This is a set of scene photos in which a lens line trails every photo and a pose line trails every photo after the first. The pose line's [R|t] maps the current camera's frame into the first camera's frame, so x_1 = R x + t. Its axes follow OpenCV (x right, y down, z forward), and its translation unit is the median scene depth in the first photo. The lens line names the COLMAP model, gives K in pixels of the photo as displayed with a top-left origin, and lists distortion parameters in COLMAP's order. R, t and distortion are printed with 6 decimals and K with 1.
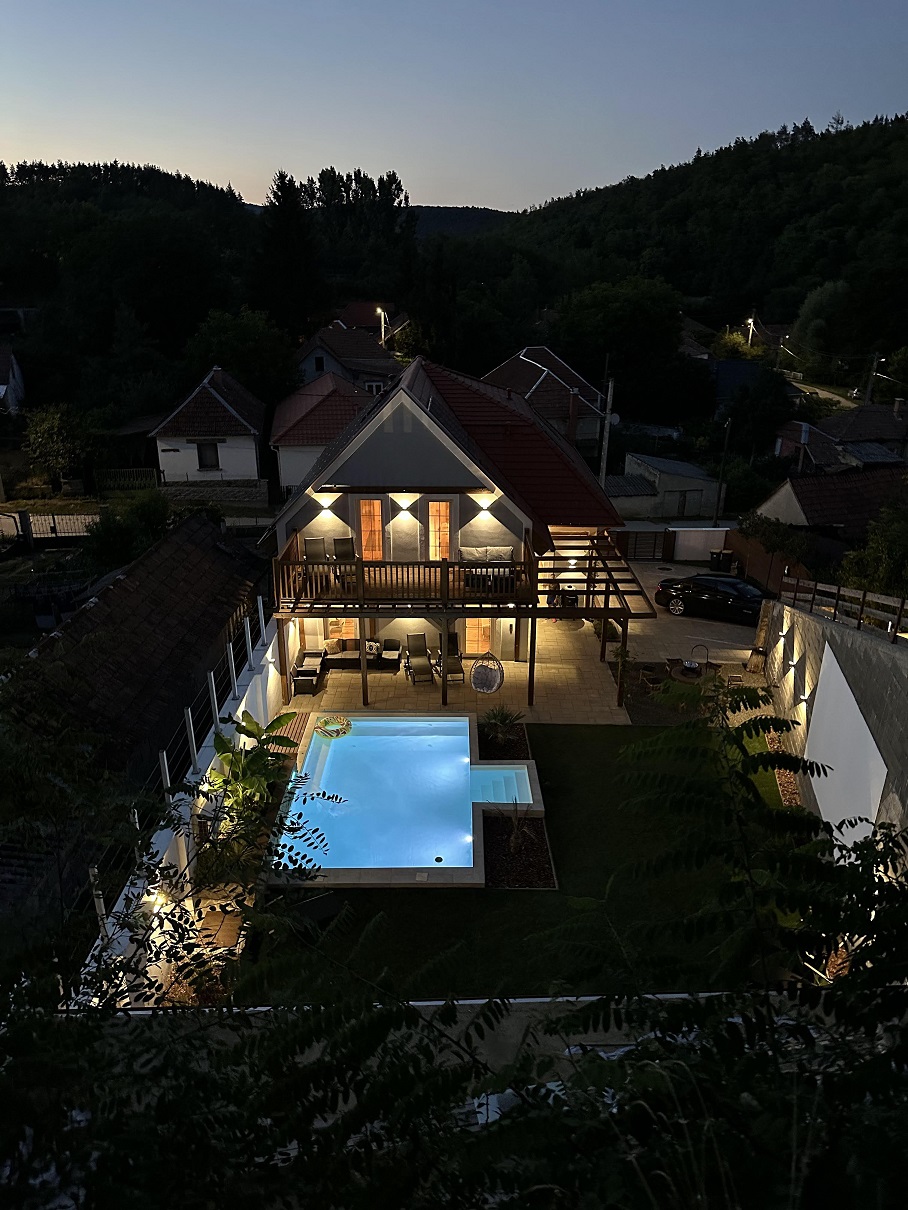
lens RADIAL K [[841.0, 0, 456.0], [0, 841.0, 607.1], [0, 0, 1]] dist [0.110473, -0.170905]
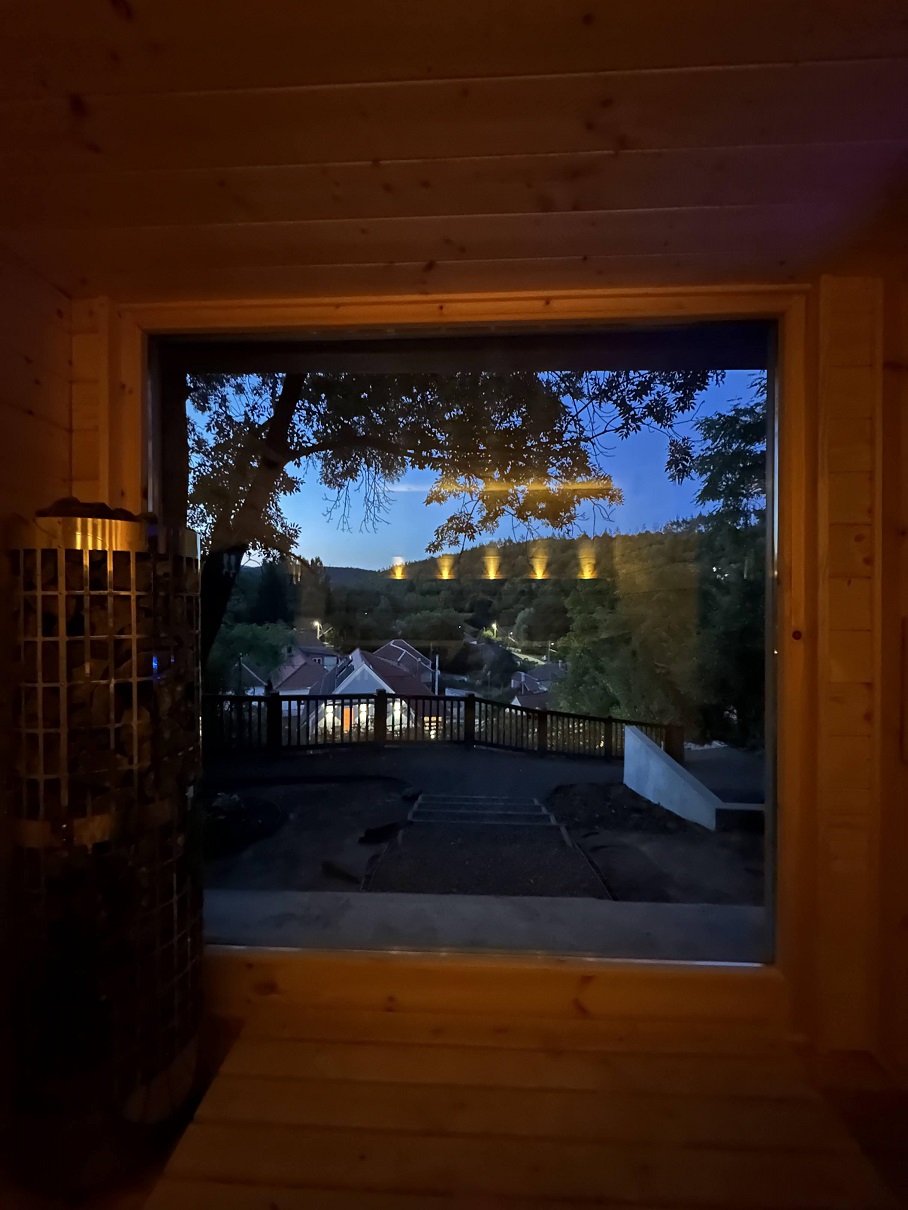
lens RADIAL K [[481.3, 0, 454.2], [0, 481.3, 600.8], [0, 0, 1]] dist [-0.000945, 0.000366]
pose [[0.973419, 0.003316, 0.229006, -0.043967], [0.079440, 0.932933, -0.351178, 0.031682], [-0.214812, 0.360036, 0.907871, -0.143166]]
